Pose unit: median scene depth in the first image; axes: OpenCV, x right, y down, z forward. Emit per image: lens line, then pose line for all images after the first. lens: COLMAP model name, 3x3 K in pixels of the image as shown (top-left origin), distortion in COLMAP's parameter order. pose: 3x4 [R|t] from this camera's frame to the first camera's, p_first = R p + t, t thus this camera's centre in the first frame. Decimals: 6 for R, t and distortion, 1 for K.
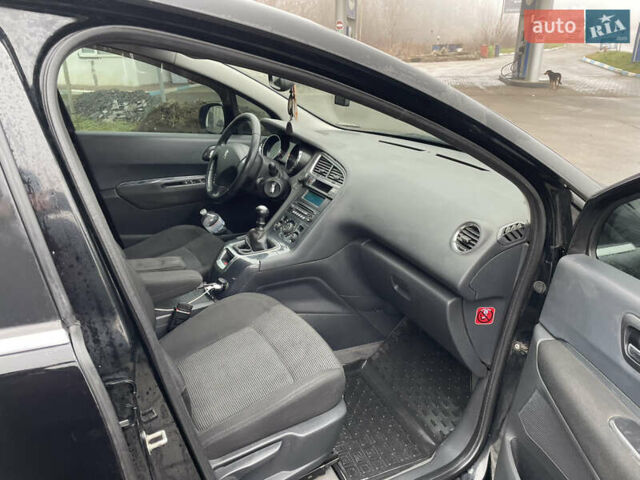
lens RADIAL K [[479.0, 0, 317.7], [0, 479.0, 242.7], [0, 0, 1]] dist [0.091652, -0.108926]
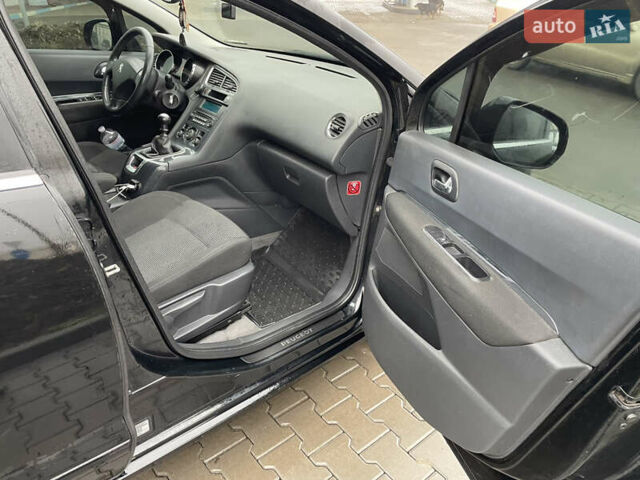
lens RADIAL K [[479.0, 0, 321.3], [0, 479.0, 242.6], [0, 0, 1]] dist [0.091652, -0.108926]
pose [[0.975360, -0.087152, 0.202675, -0.015147], [0.060133, 0.988902, 0.135854, 0.093335], [-0.212266, -0.120319, 0.969776, -0.214103]]
